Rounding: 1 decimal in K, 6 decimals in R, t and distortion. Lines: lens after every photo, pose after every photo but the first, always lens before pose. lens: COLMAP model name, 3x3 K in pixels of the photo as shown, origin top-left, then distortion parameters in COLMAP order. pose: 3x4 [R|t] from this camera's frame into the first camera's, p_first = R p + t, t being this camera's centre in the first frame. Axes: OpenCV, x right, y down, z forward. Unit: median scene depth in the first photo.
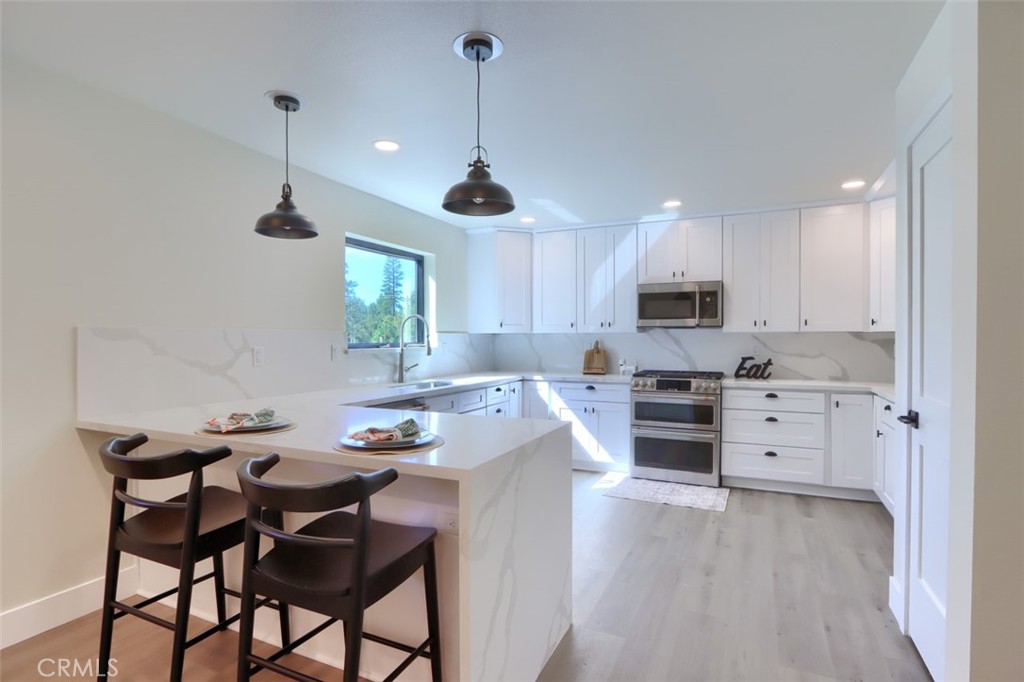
lens RADIAL K [[514.6, 0, 512.0], [0, 514.6, 341.0], [0, 0, 1]] dist [-0.003968, -0.000268]
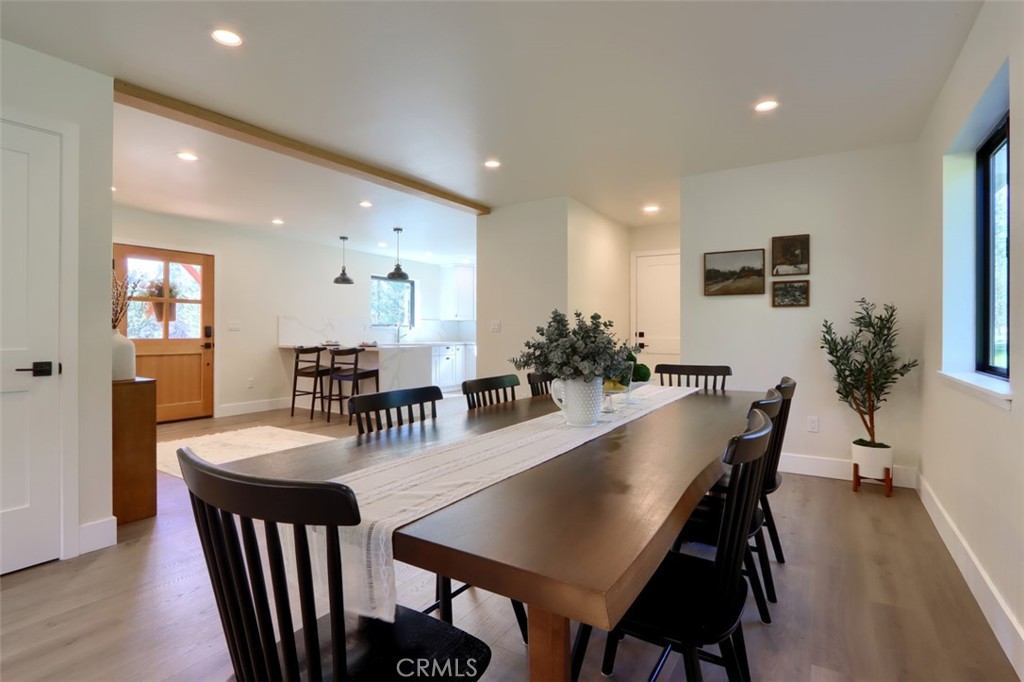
lens RADIAL K [[495.3, 0, 513.4], [0, 495.3, 330.8], [0, 0, 1]] dist [-0.020337, 0.000011]
pose [[0.993492, 0.004256, -0.113822, 0.445583], [-0.004862, 0.999975, -0.005049, 0.035322], [0.113798, 0.005569, 0.993488, -0.888758]]
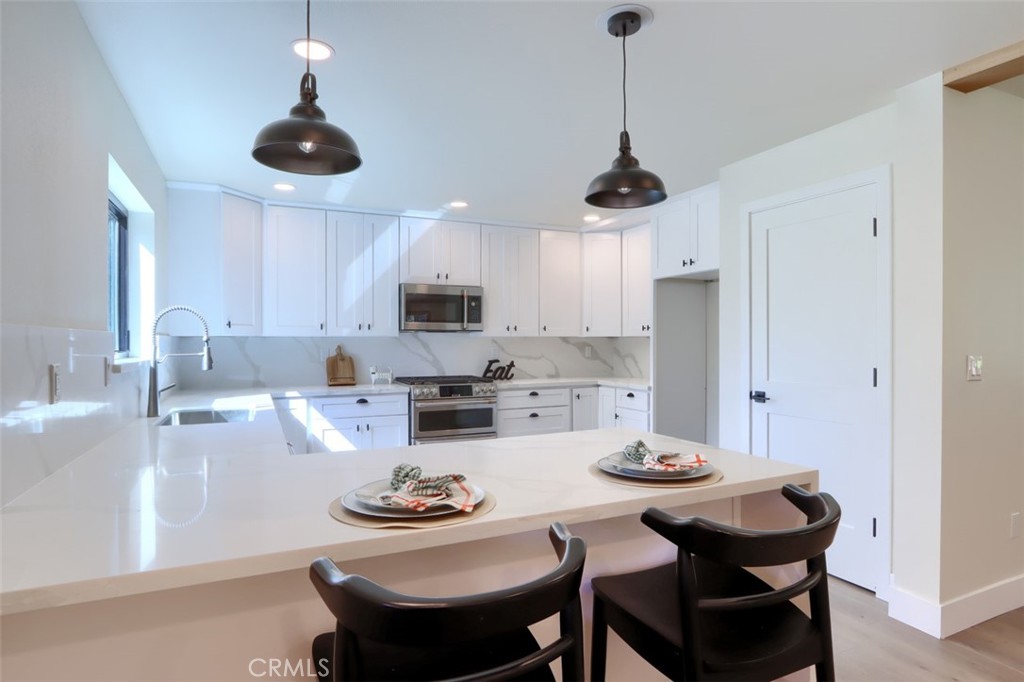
lens RADIAL K [[568.5, 0, 512.0], [0, 568.5, 341.0], [0, 0, 1]] dist [-0.026905, 0.000138]
pose [[0.643928, 0.000287, 0.765086, -0.419079], [0.006808, 0.999958, -0.006106, -0.000694], [-0.765055, 0.009141, 0.643899, 0.217844]]
